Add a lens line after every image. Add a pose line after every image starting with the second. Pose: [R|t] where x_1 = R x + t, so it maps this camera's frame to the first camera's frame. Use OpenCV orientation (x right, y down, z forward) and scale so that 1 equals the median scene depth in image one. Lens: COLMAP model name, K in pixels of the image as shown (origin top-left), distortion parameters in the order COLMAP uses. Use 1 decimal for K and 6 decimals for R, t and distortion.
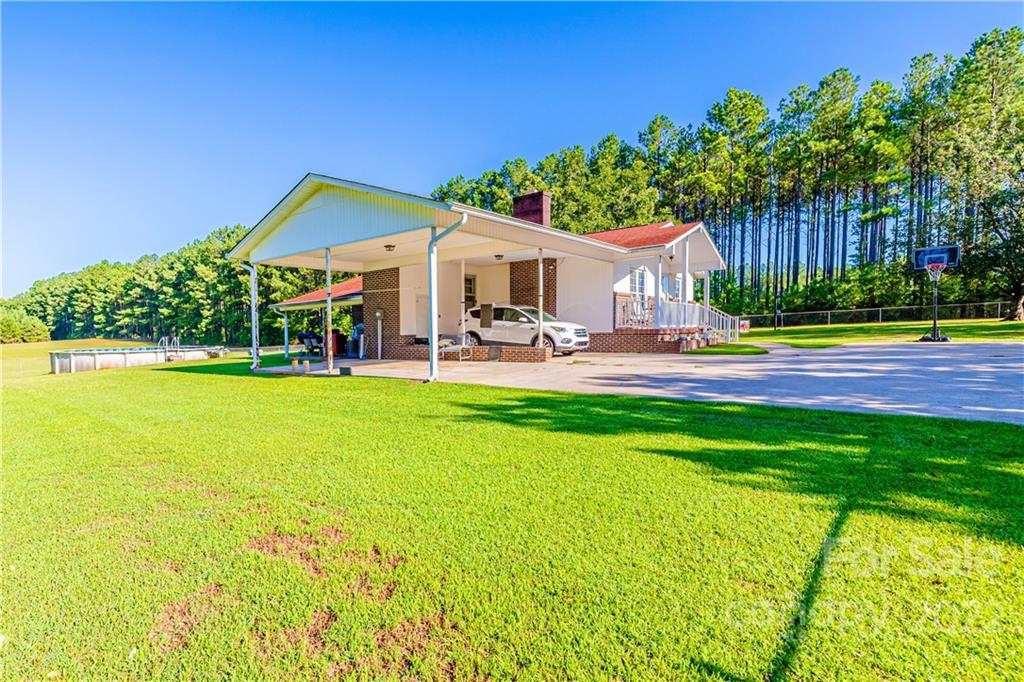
lens RADIAL K [[500.7, 0, 442.9], [0, 500.7, 356.9], [0, 0, 1]] dist [-0.002290, -0.000807]
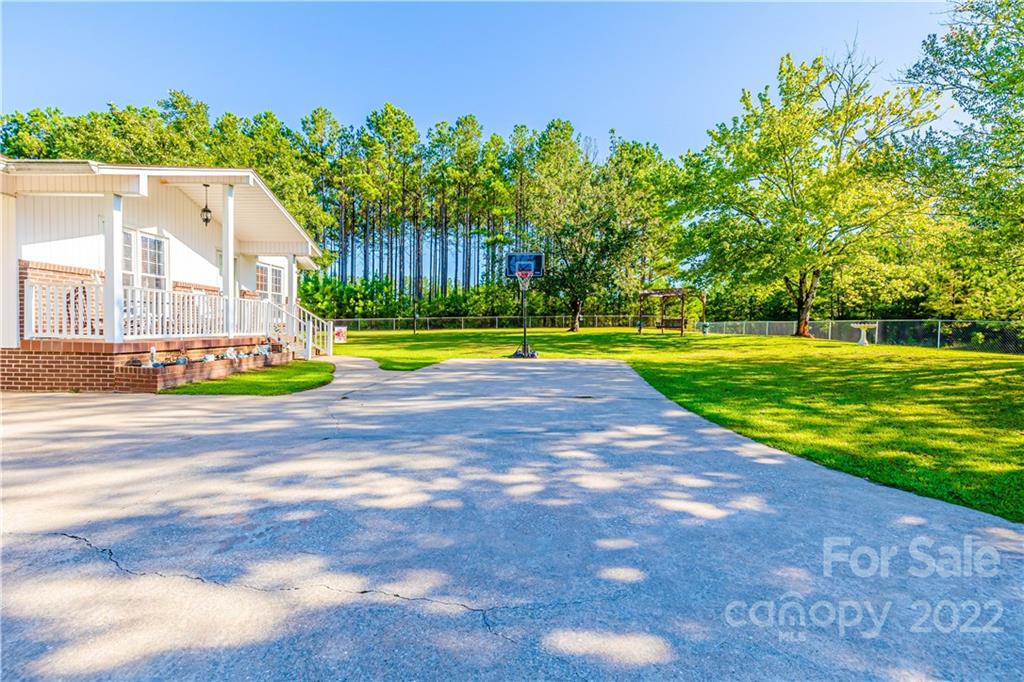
lens RADIAL K [[455.1, 0, 512.0], [0, 455.1, 326.0], [0, 0, 1]] dist [0.000889, -0.000060]
pose [[0.741512, 0.027282, 0.670384, 0.145638], [0.010084, 0.998607, -0.051793, -0.015752], [-0.670863, 0.045165, 0.740204, 0.142195]]
